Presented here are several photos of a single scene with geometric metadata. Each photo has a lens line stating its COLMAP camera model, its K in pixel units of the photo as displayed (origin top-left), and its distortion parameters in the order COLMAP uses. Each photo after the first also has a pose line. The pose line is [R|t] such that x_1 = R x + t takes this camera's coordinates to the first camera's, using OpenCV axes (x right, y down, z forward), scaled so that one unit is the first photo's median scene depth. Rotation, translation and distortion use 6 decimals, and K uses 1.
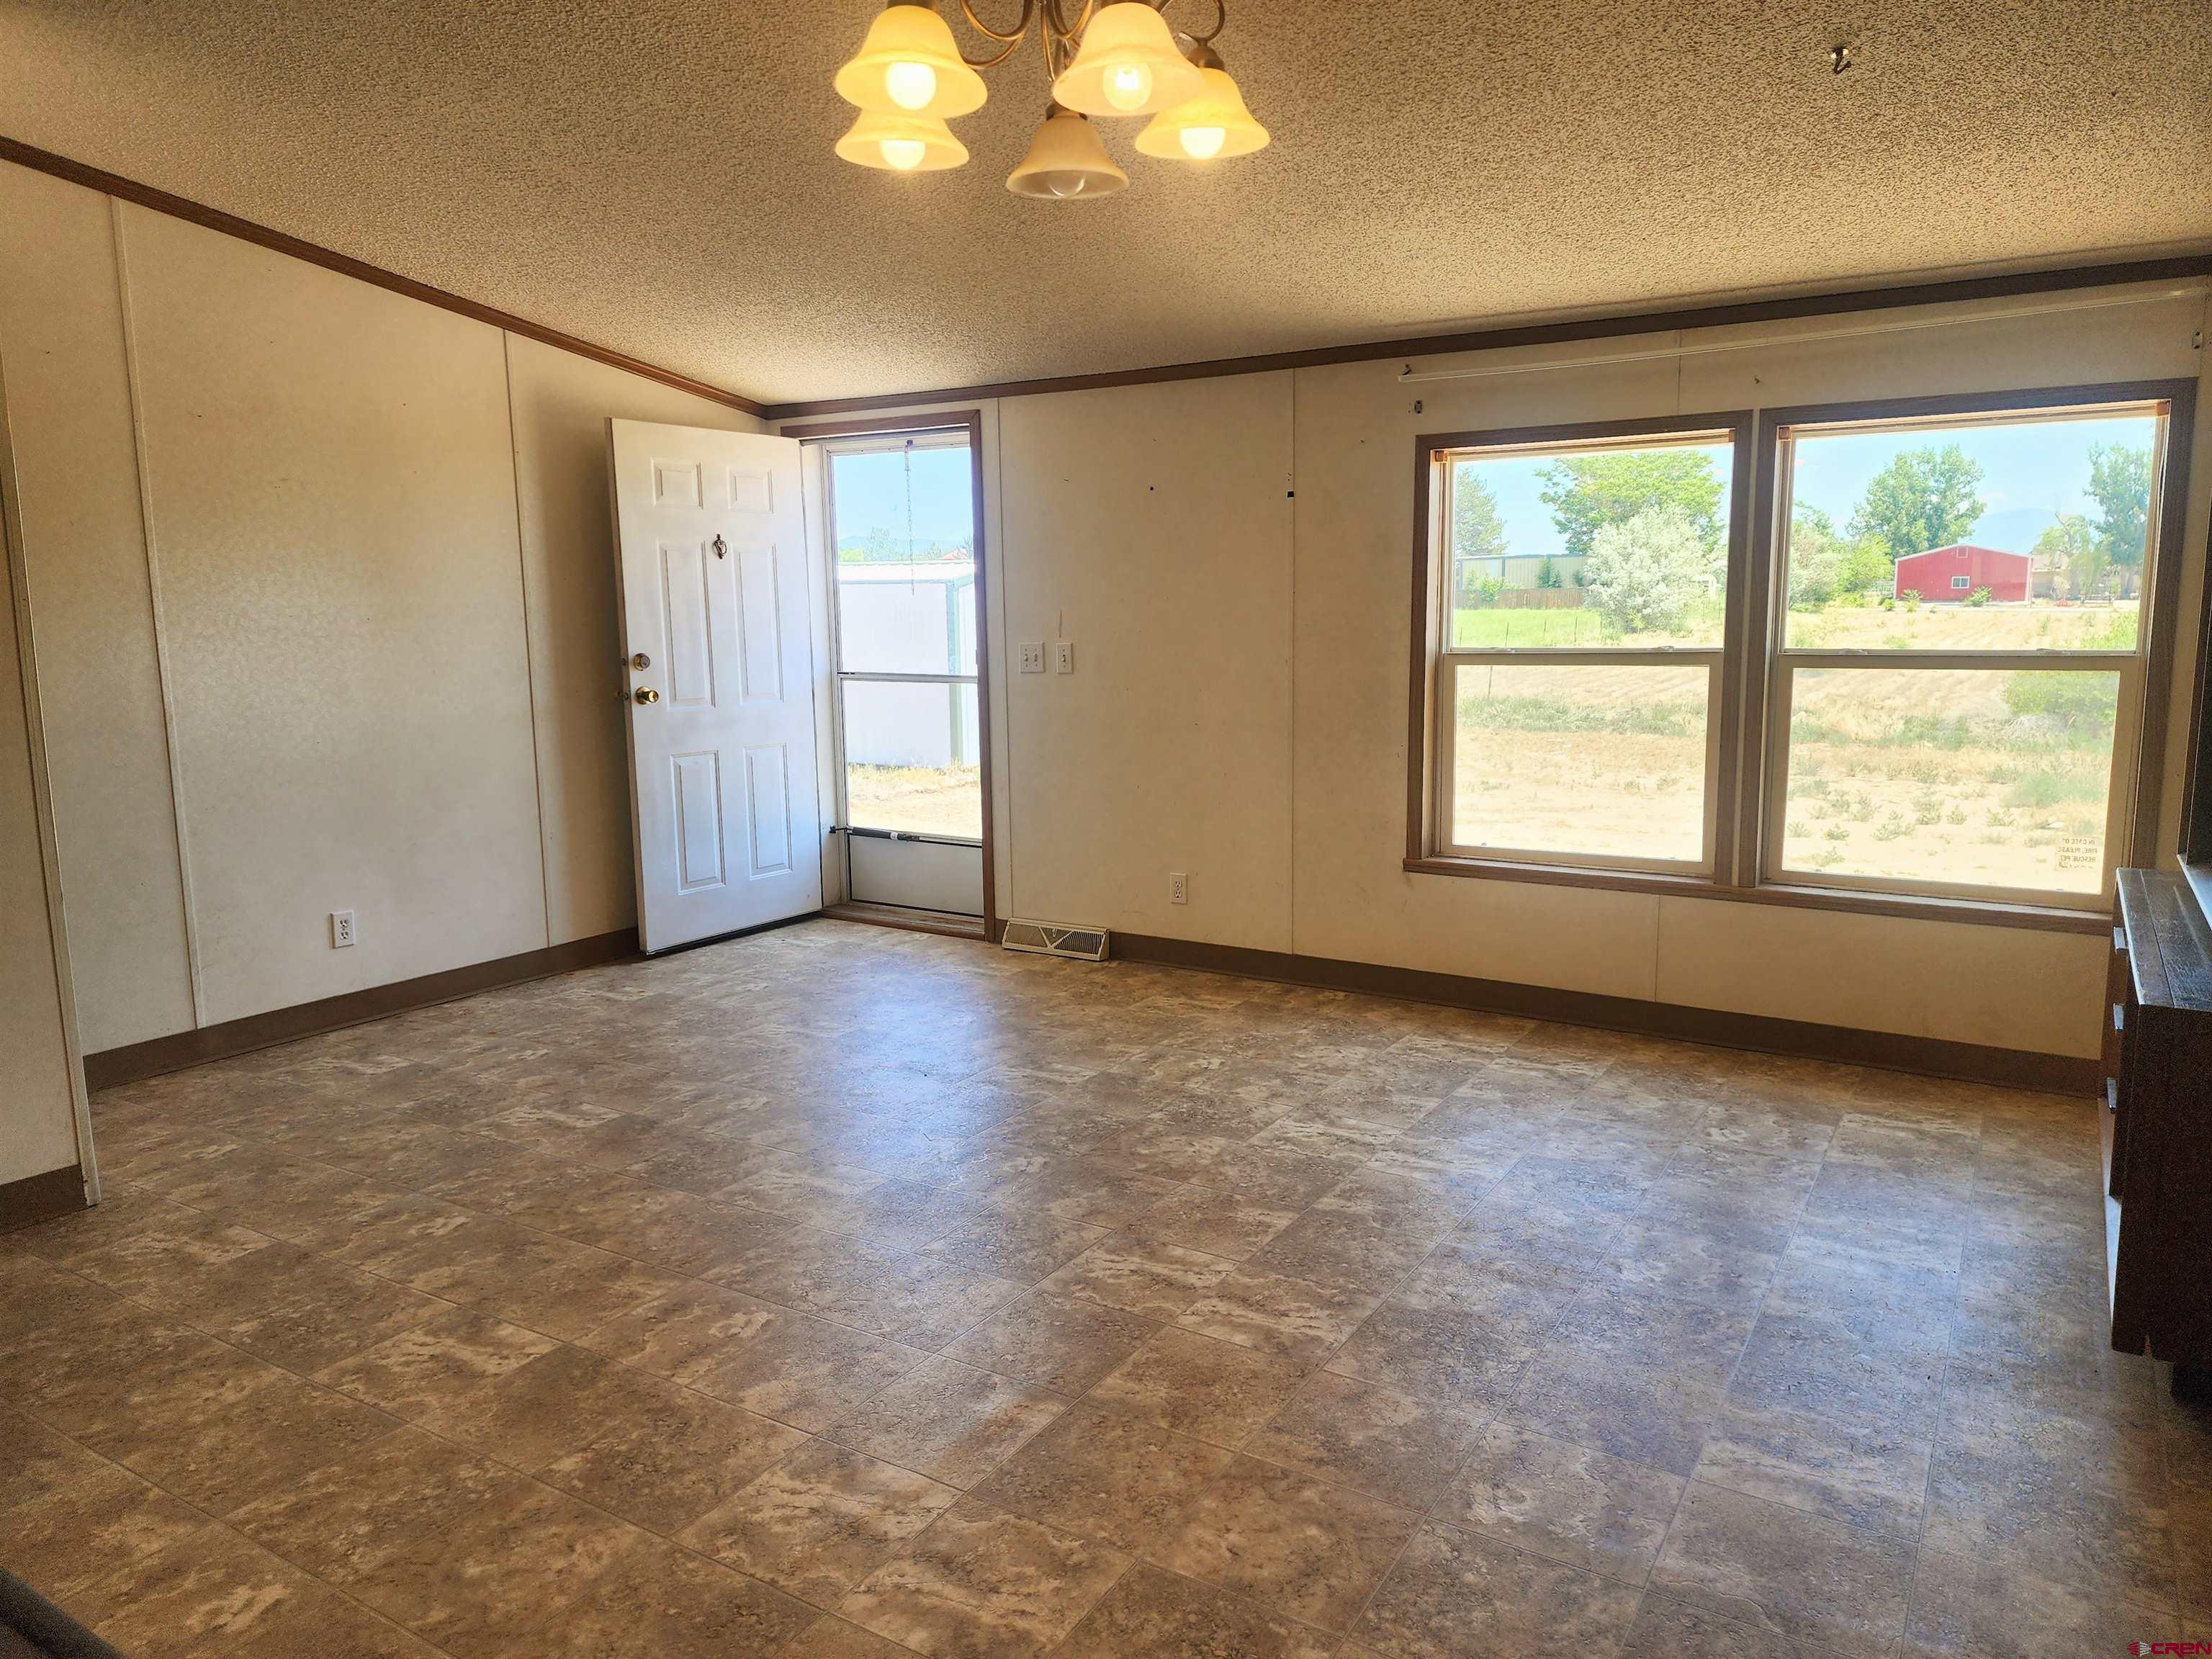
lens RADIAL K [[1496.7, 0, 1071.3], [0, 1496.7, 824.9], [0, 0, 1]] dist [0.102594, -0.110547]
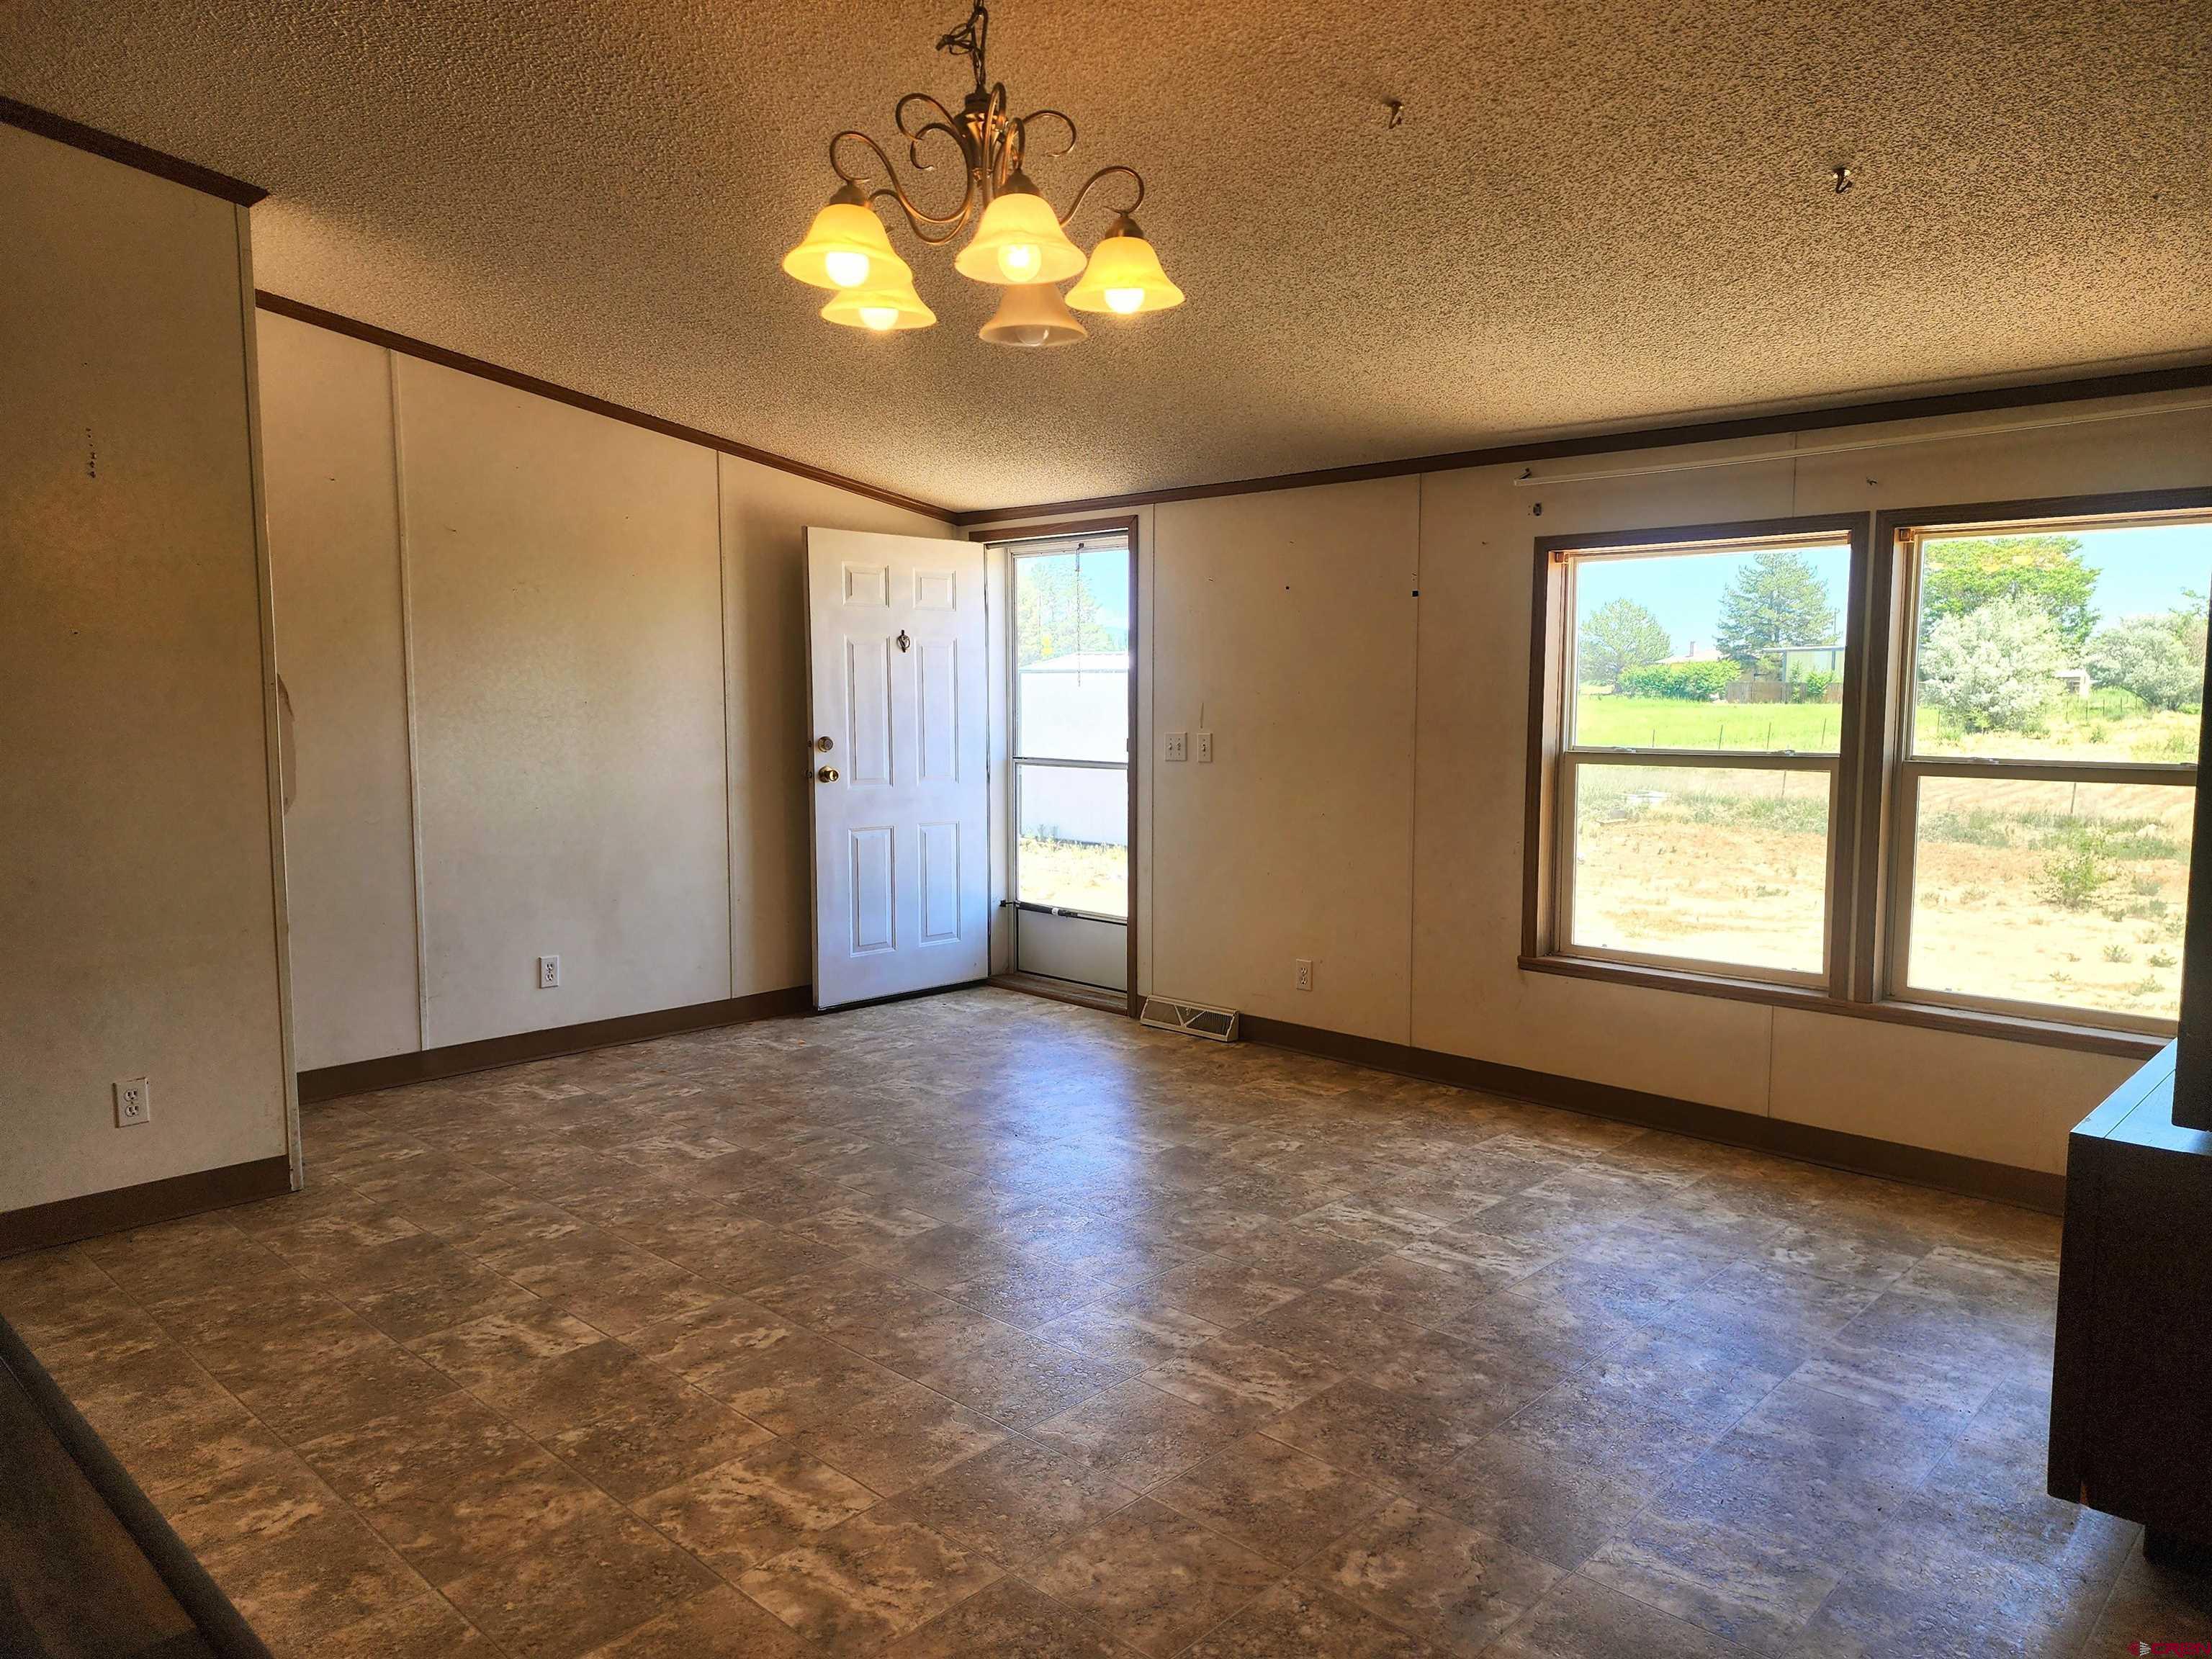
lens RADIAL K [[1496.7, 0, 1071.3], [0, 1496.7, 824.9], [0, 0, 1]] dist [0.102594, -0.110547]
pose [[0.978825, 0.031160, -0.202313, 0.145028], [-0.042528, 0.997737, -0.052085, 0.000804], [0.200232, 0.059586, 0.977935, -0.045066]]
